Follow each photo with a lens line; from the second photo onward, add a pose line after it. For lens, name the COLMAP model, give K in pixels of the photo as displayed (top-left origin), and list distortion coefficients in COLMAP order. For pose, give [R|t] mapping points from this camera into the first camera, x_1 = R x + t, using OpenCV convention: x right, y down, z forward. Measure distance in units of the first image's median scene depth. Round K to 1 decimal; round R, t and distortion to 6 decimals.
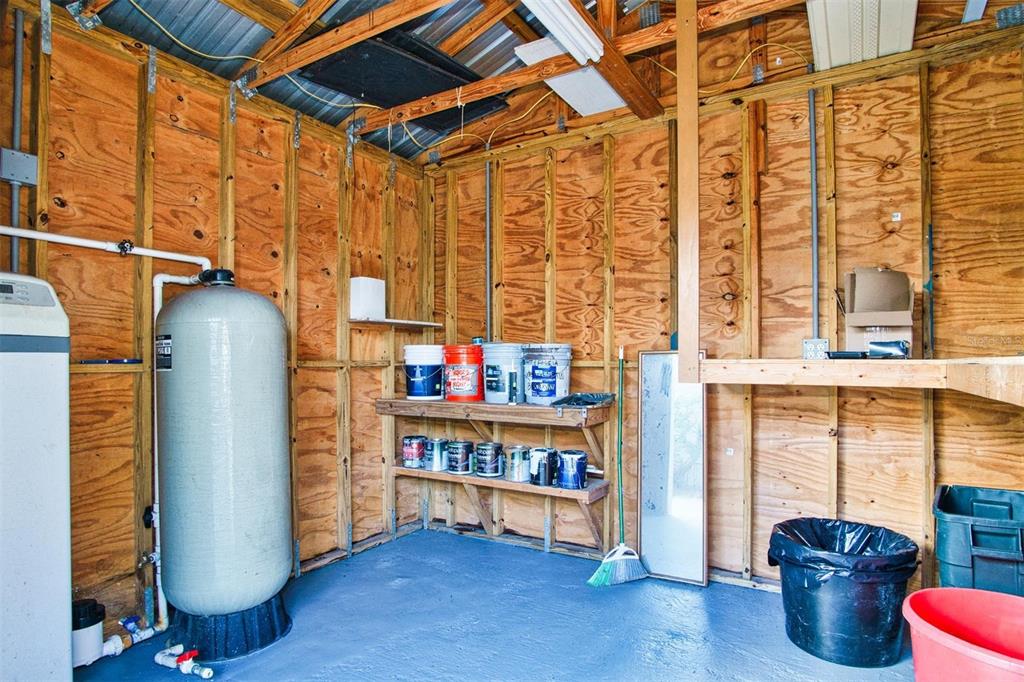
lens RADIAL K [[556.3, 0, 512.1], [0, 556.3, 359.1], [0, 0, 1]] dist [-0.024305, 0.000309]
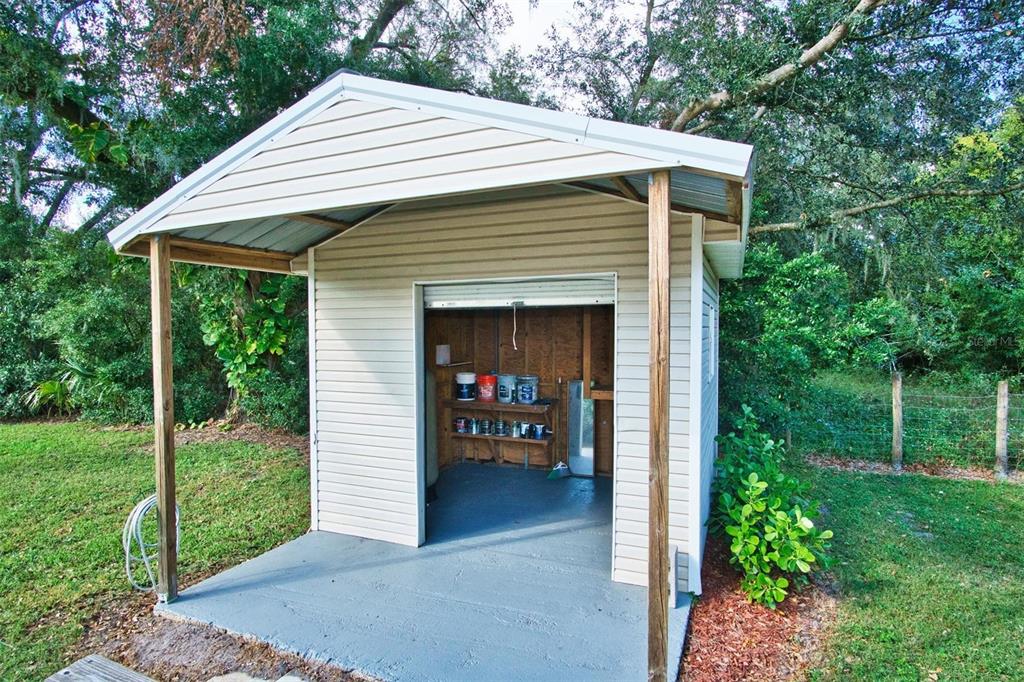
lens RADIAL K [[556.3, 0, 512.1], [0, 556.3, 337.7], [0, 0, 1]] dist [-0.024305, 0.000309]
pose [[0.990136, -0.004415, 0.140042, -0.321986], [0.000446, 0.999598, 0.028361, -0.253740], [-0.140111, -0.028019, 0.989739, -1.246802]]
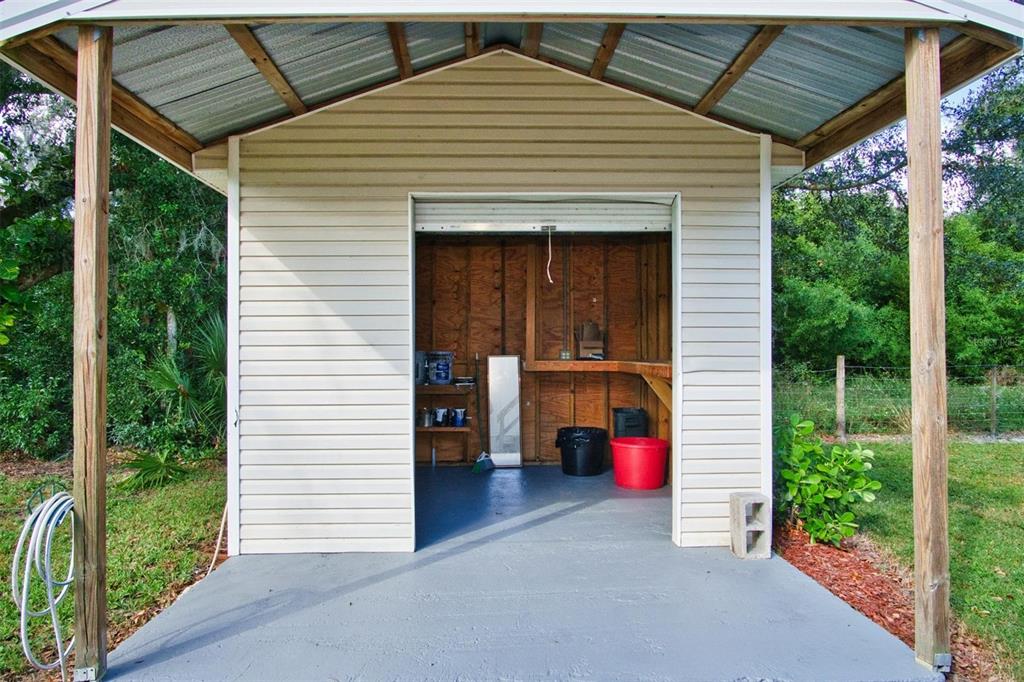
lens RADIAL K [[617.0, 0, 508.9], [0, 617.0, 338.2], [0, 0, 1]] dist [-0.025666, 0.000429]
pose [[0.840833, 0.006474, 0.541257, -0.879838], [-0.002835, 0.999967, -0.007557, -0.058416], [-0.541288, 0.004819, 0.840824, -0.870952]]
